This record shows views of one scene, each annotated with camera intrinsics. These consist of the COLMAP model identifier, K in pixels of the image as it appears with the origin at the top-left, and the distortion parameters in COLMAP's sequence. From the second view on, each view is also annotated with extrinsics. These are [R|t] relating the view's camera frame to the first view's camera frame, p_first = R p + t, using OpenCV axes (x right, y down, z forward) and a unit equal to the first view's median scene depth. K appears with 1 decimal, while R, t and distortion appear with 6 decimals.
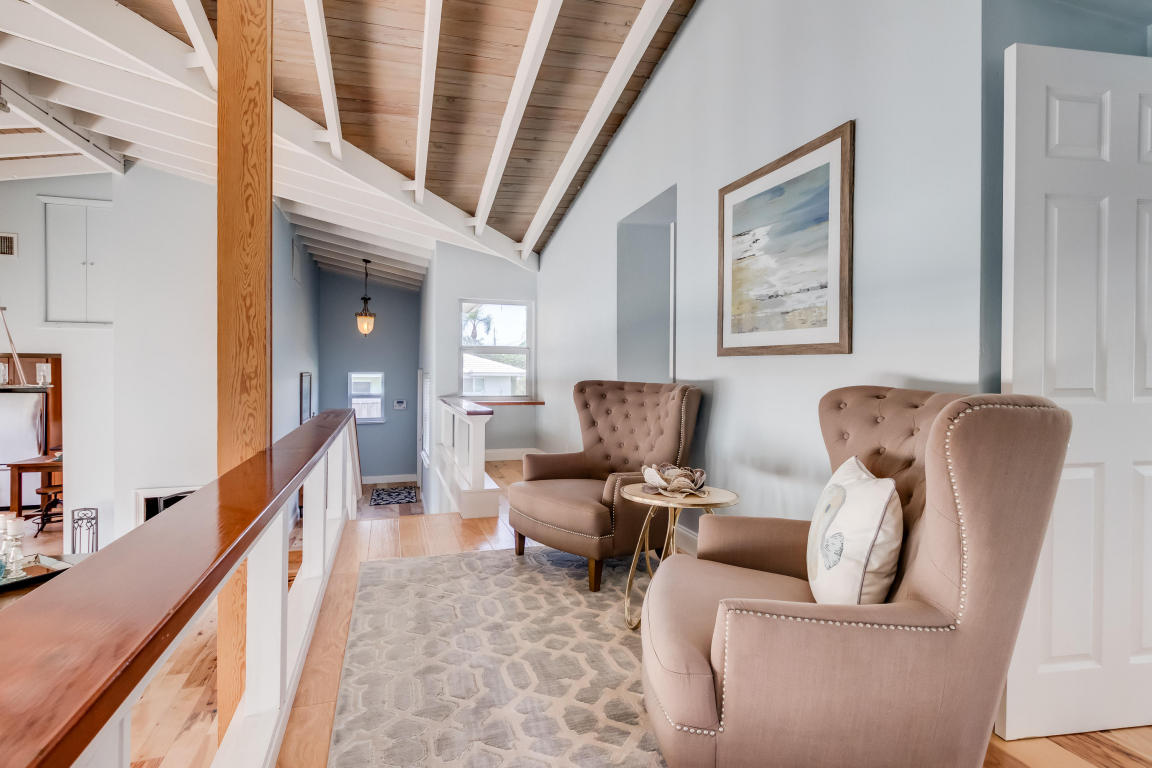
lens RADIAL K [[547.4, 0, 561.7], [0, 547.4, 373.7], [0, 0, 1]] dist [0.002869, 0.000199]
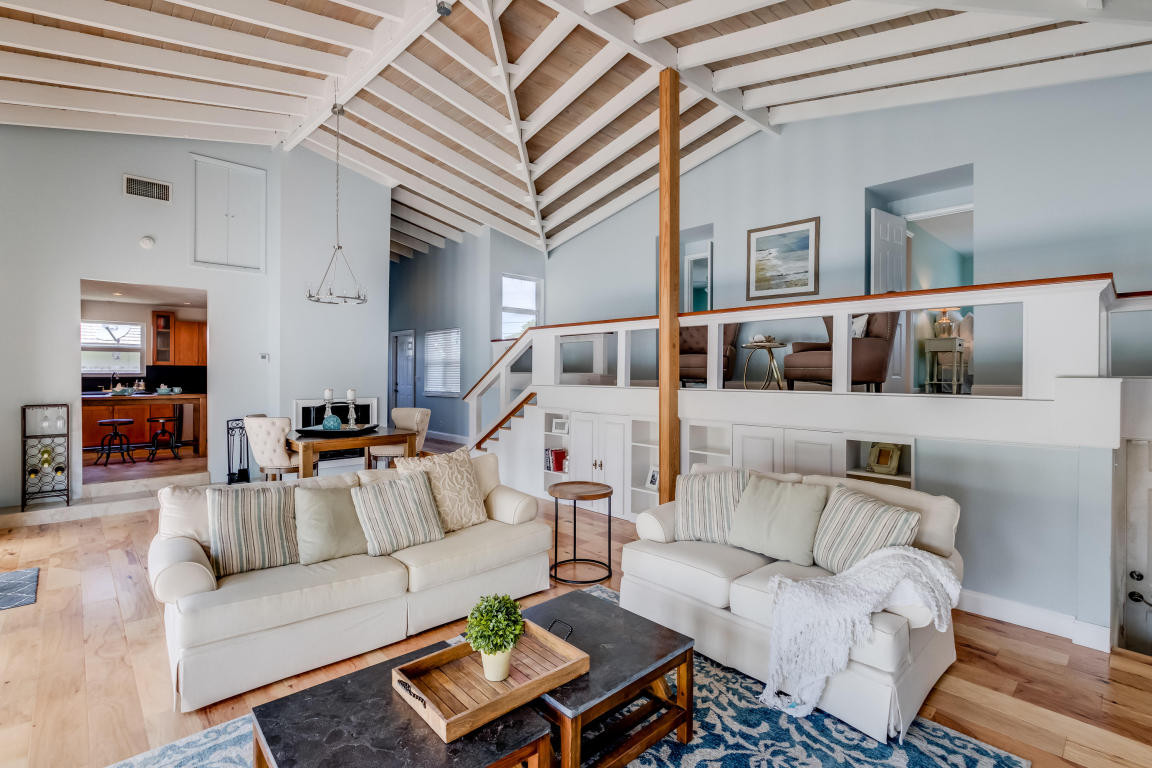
lens RADIAL K [[532.3, 0, 567.7], [0, 532.3, 379.4], [0, 0, 1]] dist [0.001866, -0.000047]
pose [[0.895917, -0.004409, 0.444200, -1.465342], [0.002021, 0.999981, 0.005848, 0.299265], [-0.444217, -0.004342, 0.895909, -0.734024]]
